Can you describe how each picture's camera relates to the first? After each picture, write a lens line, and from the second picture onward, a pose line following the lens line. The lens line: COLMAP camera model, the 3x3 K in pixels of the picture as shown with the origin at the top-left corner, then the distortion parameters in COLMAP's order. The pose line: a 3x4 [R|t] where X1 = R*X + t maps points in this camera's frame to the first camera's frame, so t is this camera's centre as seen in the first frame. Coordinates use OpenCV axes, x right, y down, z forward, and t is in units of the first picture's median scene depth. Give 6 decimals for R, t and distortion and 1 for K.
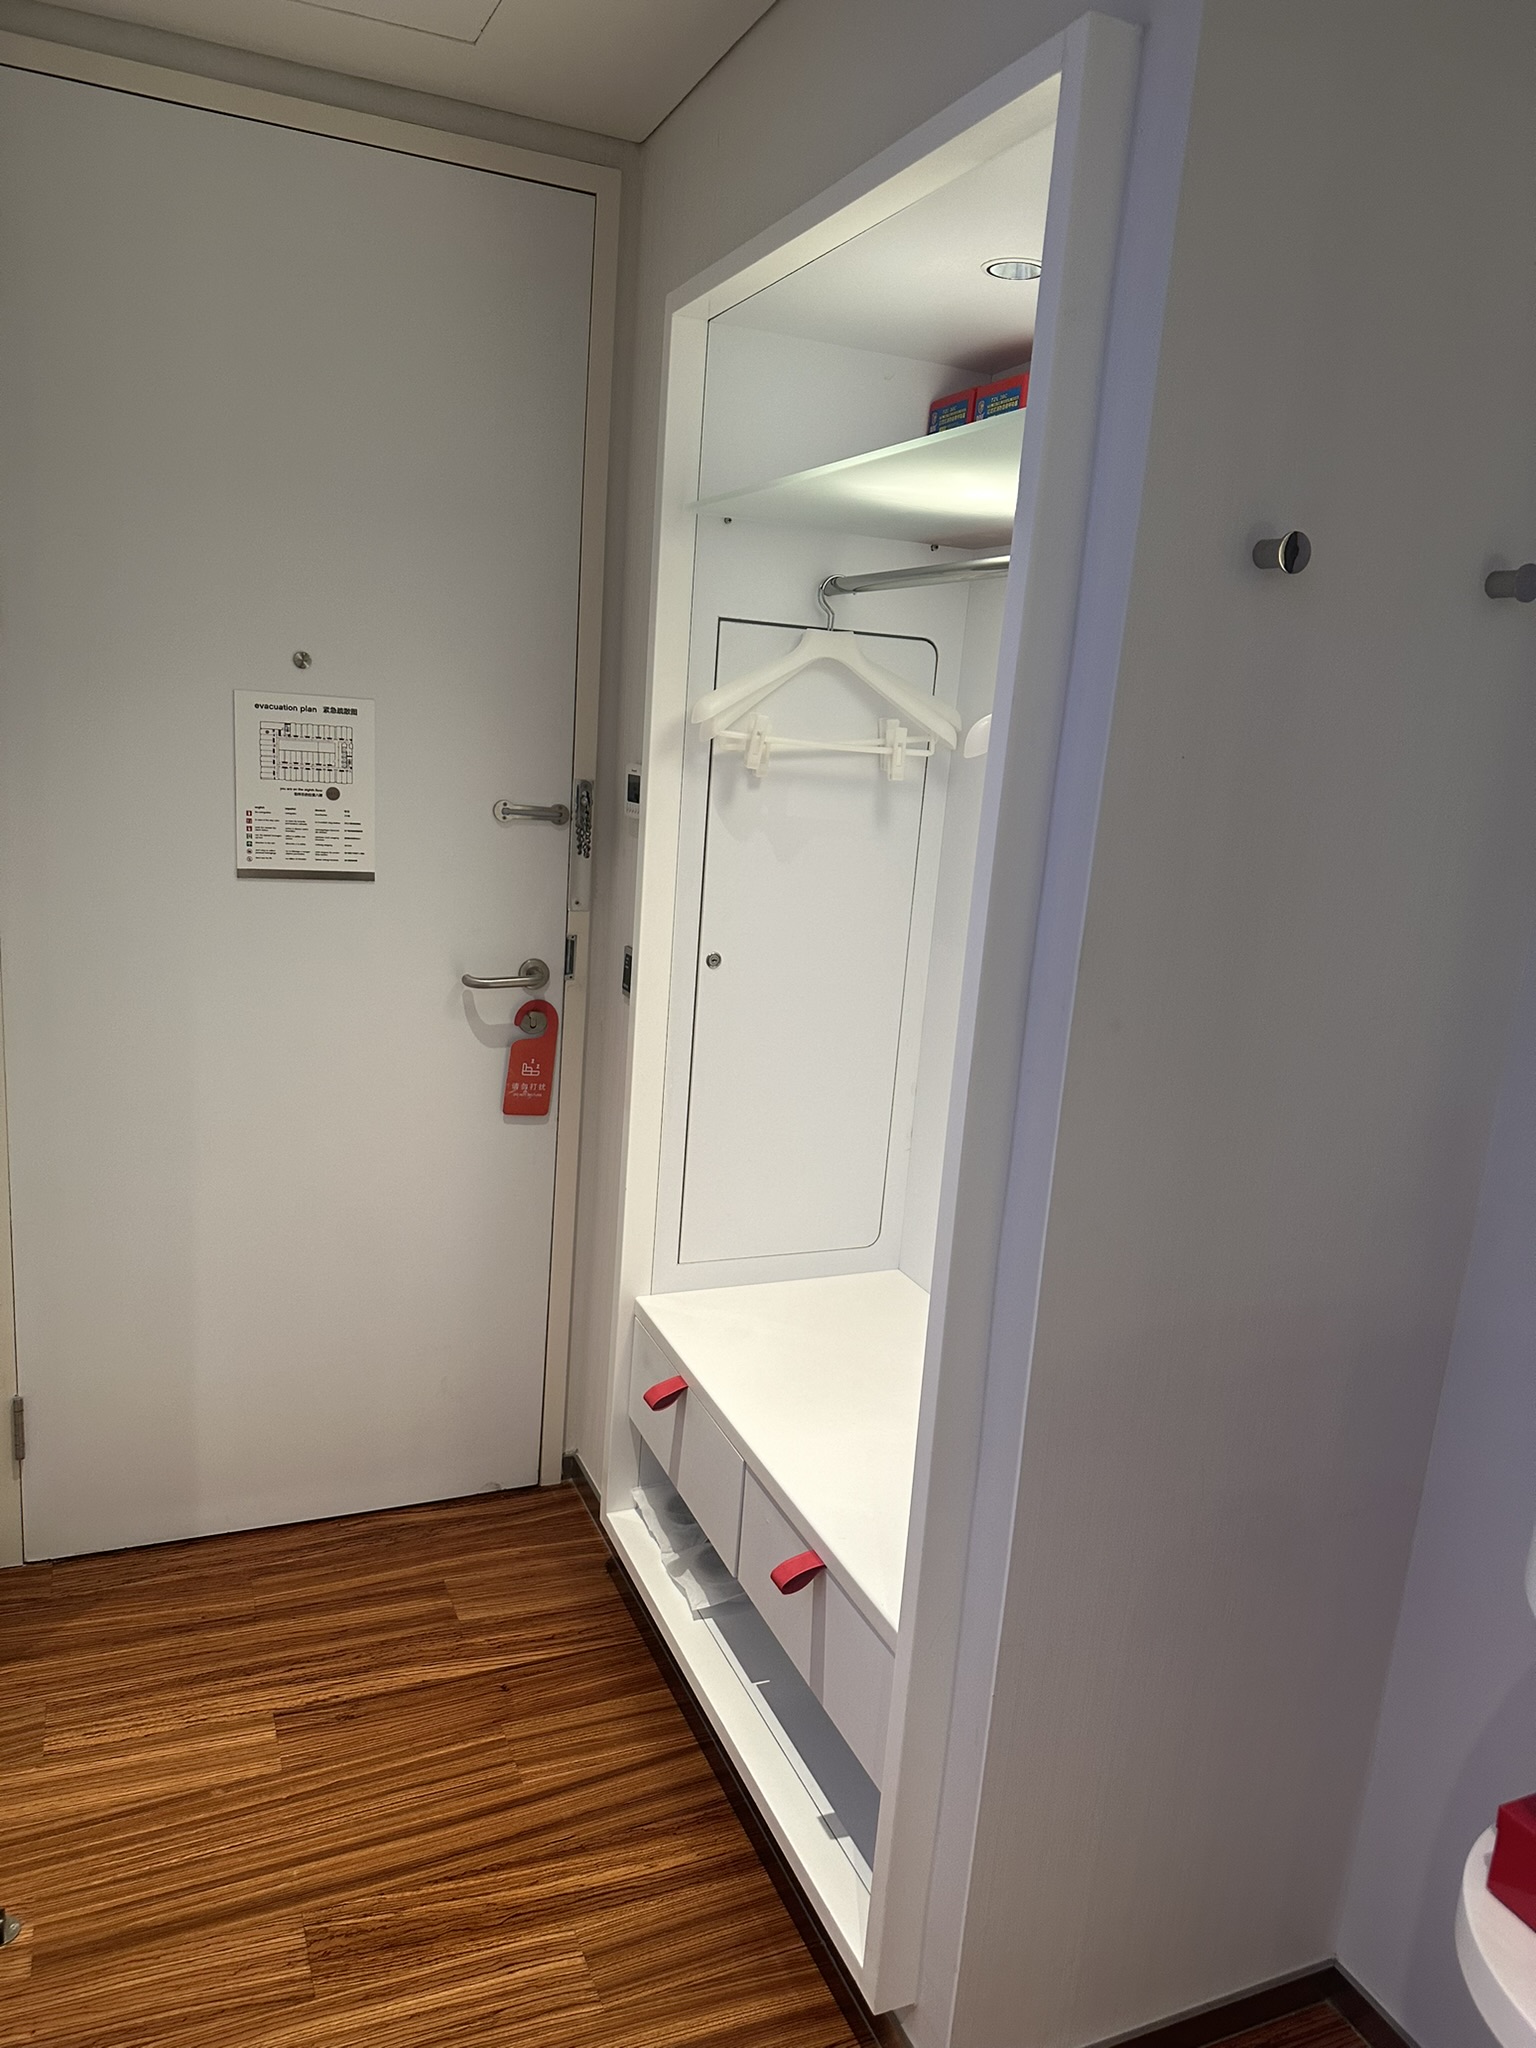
lens RADIAL K [[1476.8, 0, 768.0], [0, 1476.8, 1024.0], [0, 0, 1]] dist [0.030780, -0.001684]
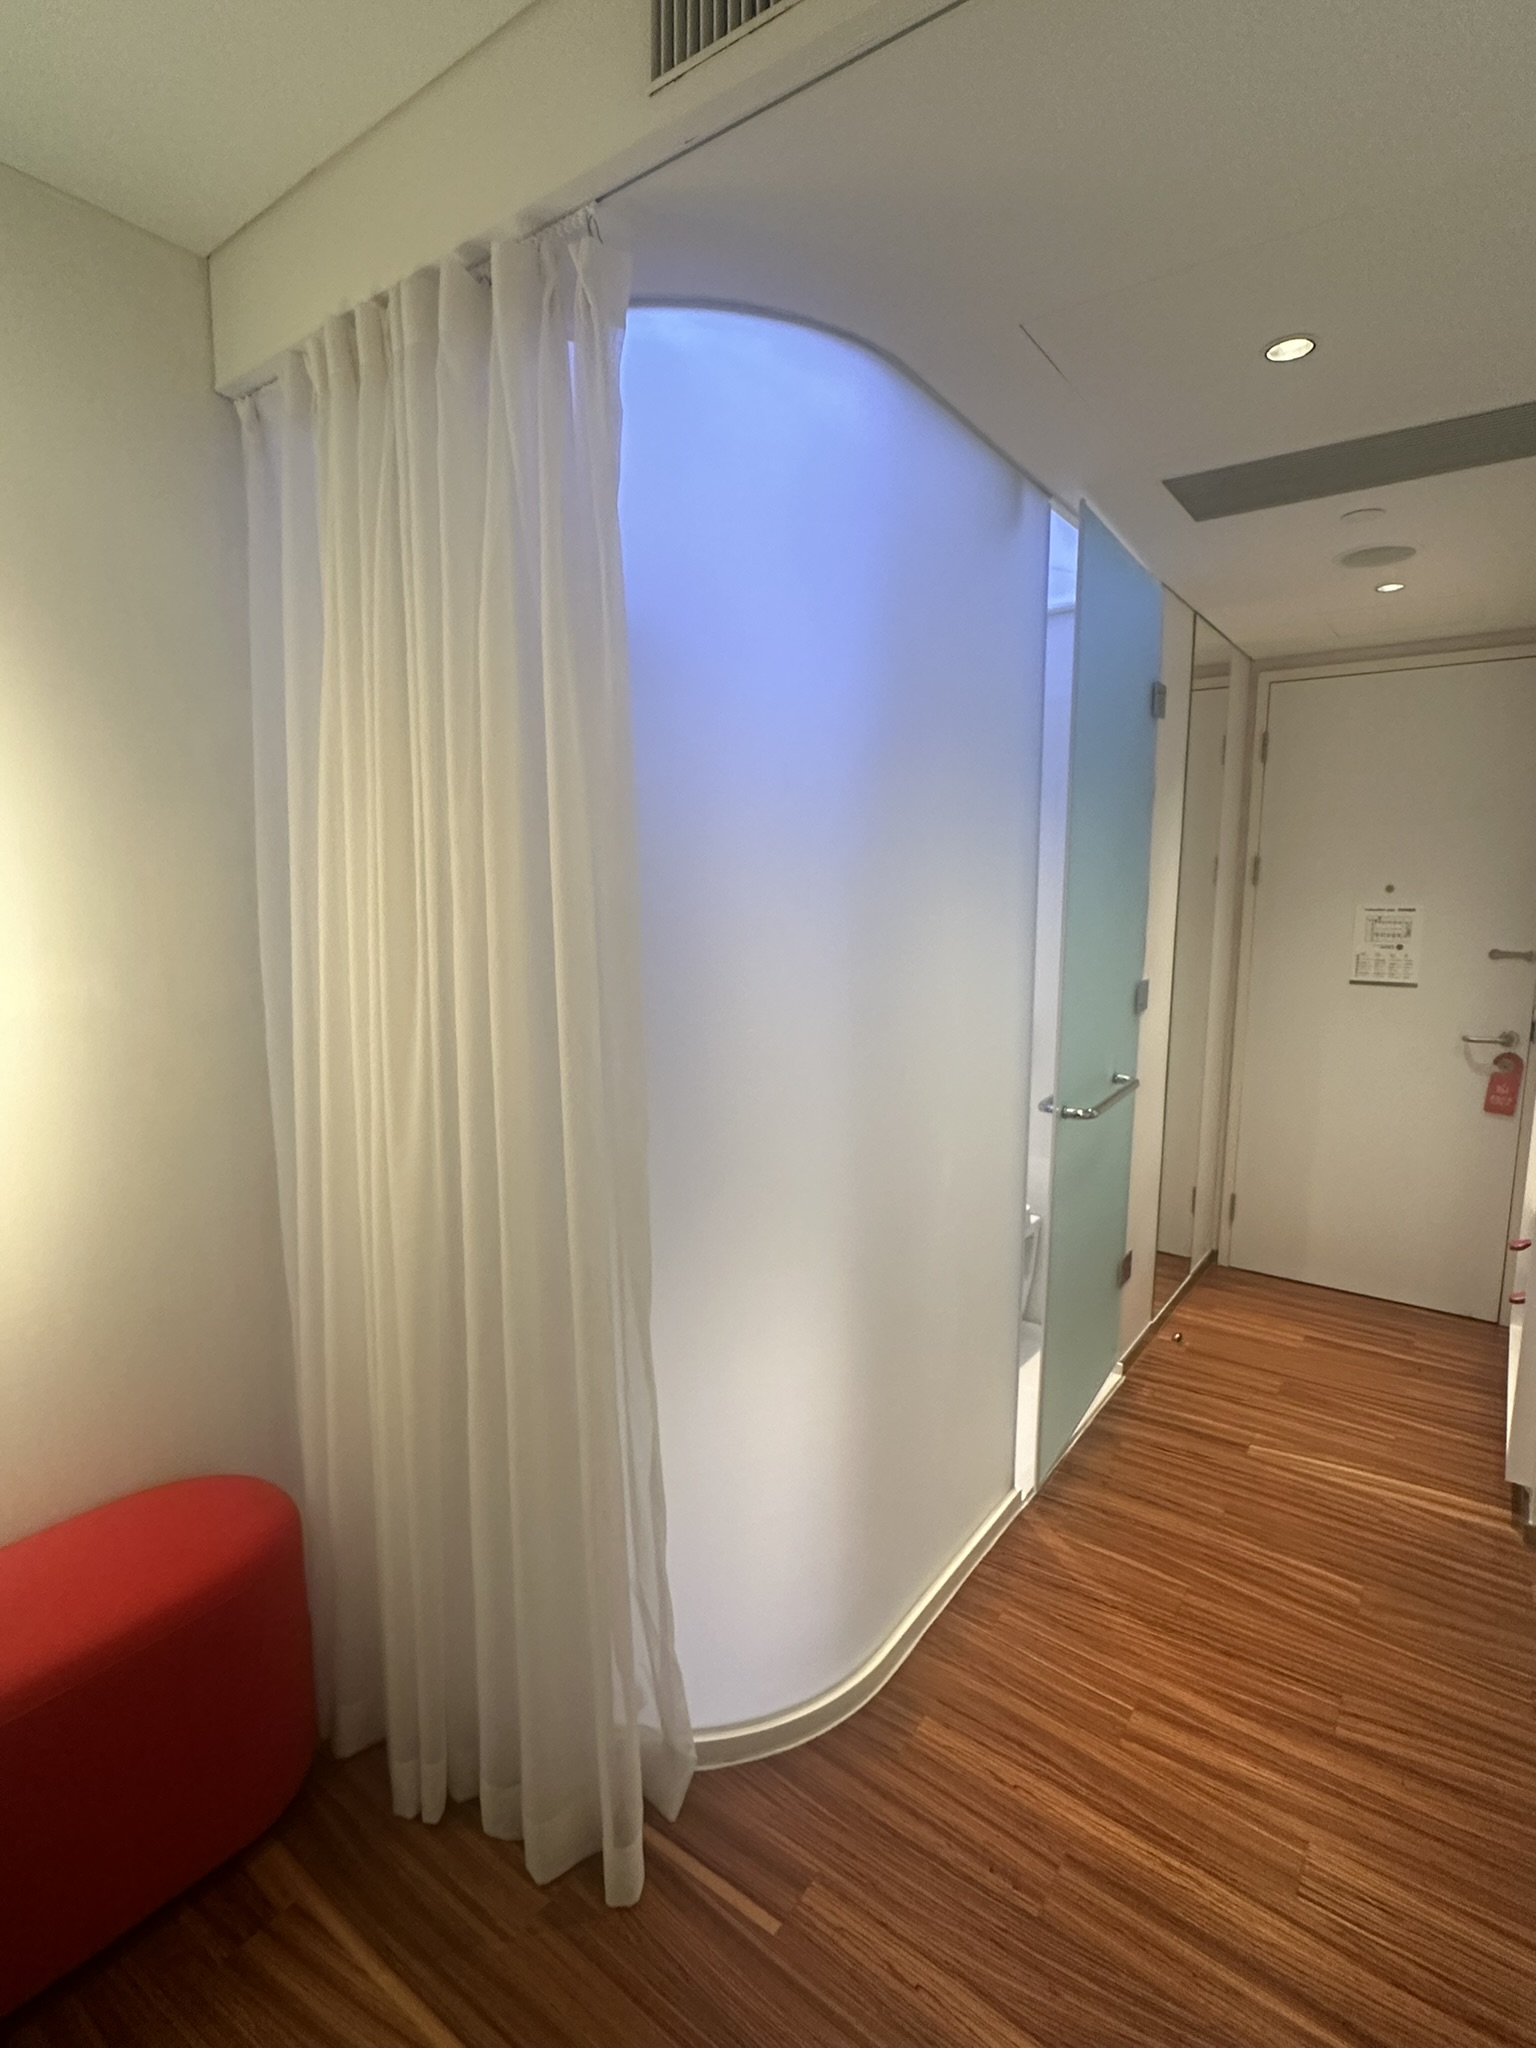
lens RADIAL K [[1017.2, 0, 768.0], [0, 1017.2, 1024.0], [0, 0, 1]] dist [-0.000041, -0.000132]
pose [[0.507283, 0.050263, -0.860313, 0.532617], [-0.156907, 0.986998, -0.034855, 0.155989], [0.847375, 0.152670, 0.508574, -0.540976]]
